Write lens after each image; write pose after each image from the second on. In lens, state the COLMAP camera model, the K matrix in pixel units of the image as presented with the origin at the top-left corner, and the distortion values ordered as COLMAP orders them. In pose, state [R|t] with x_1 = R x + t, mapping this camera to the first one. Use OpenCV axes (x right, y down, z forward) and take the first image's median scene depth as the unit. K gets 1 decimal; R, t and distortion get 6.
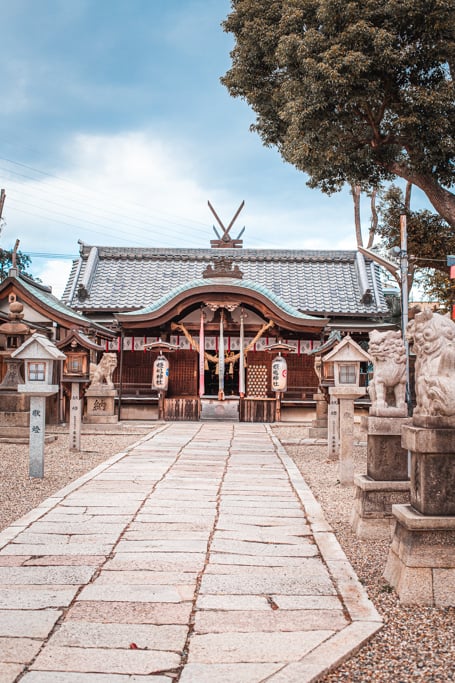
lens RADIAL K [[1017.5, 0, 228.3], [0, 1017.5, 339.9], [0, 0, 1]] dist [-0.129725, 0.000000]
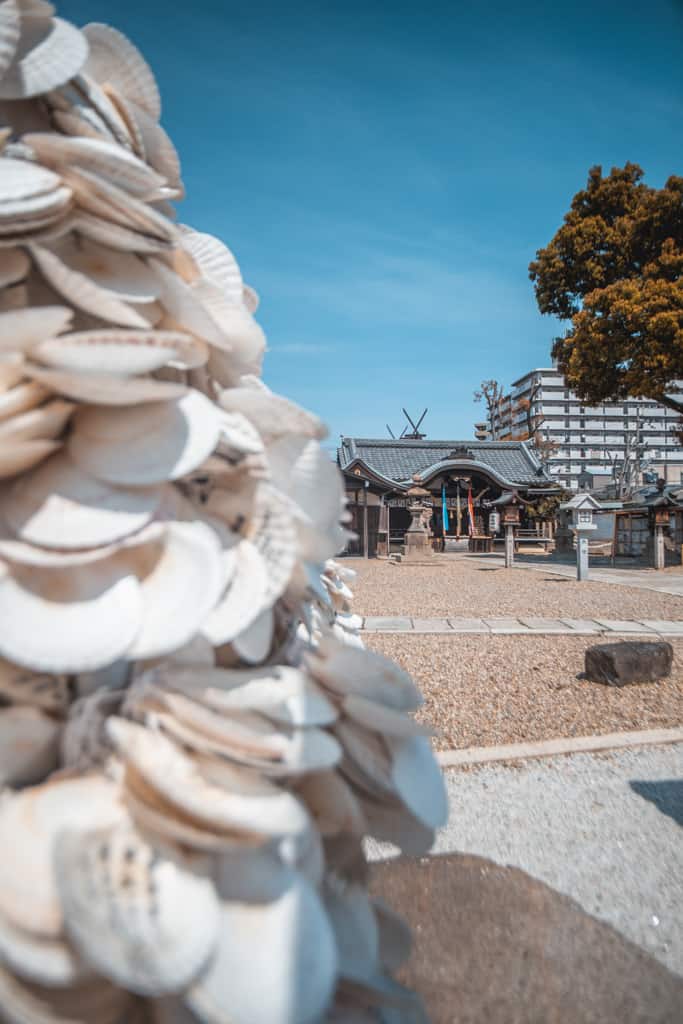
lens RADIAL K [[696.7, 0, 347.5], [0, 696.7, 516.1], [0, 0, 1]] dist [-0.008629, -0.000357]
pose [[0.994989, -0.010410, 0.099440, -0.277475], [0.008325, 0.999737, 0.021357, 0.000983], [-0.099636, -0.020423, 0.994814, -0.035678]]
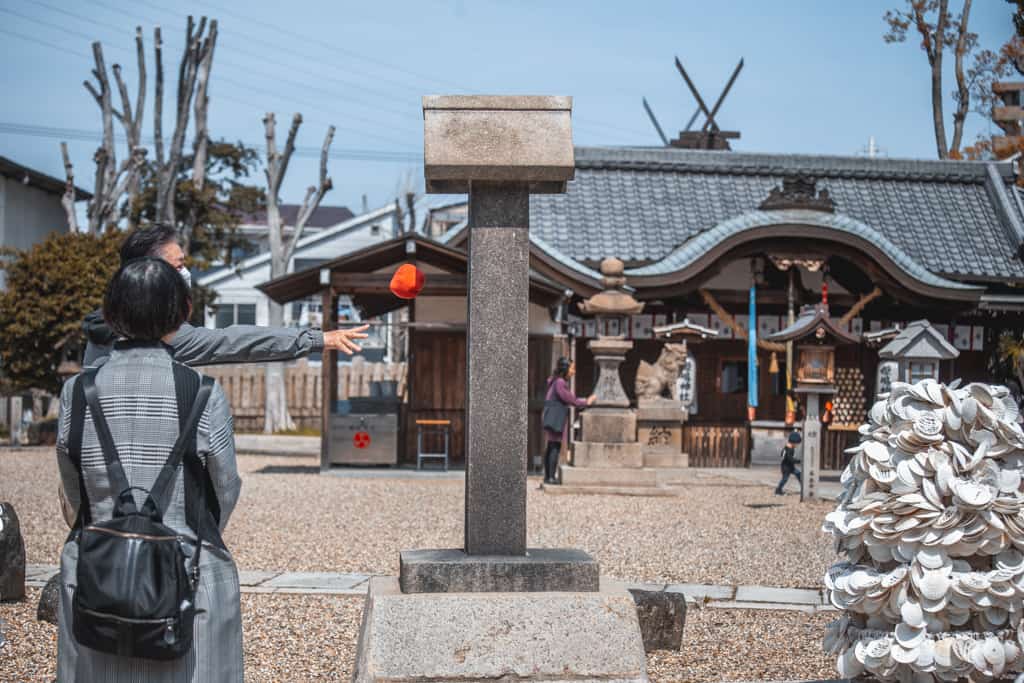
lens RADIAL K [[2217.8, 0, 465.5], [0, 2217.8, 445.0], [0, 0, 1]] dist [-0.357602, 0.000000]
pose [[0.999436, 0.005053, 0.033205, -0.222174], [-0.007050, 0.998155, 0.060315, -0.003803], [-0.032839, -0.060515, 0.997627, -0.193737]]
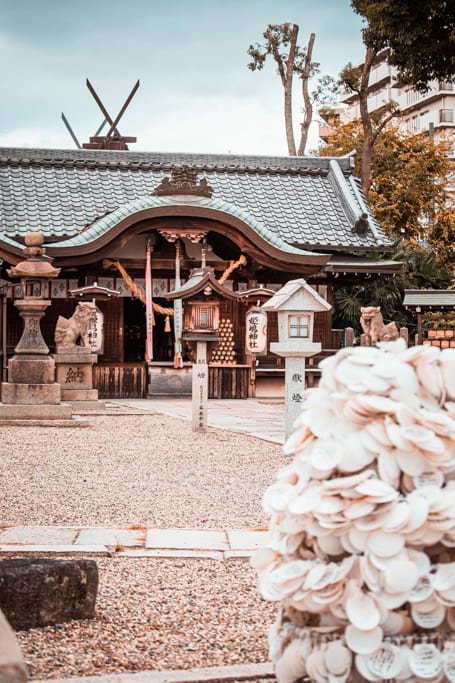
lens RADIAL K [[1592.6, 0, 228.0], [0, 1592.6, 342.2], [0, 0, 1]] dist [-0.230014, 0.000000]
pose [[0.976906, -0.005924, 0.213586, -0.208209], [-0.002444, 0.999240, 0.038896, -0.002130], [-0.213654, -0.038520, 0.976150, -0.091374]]
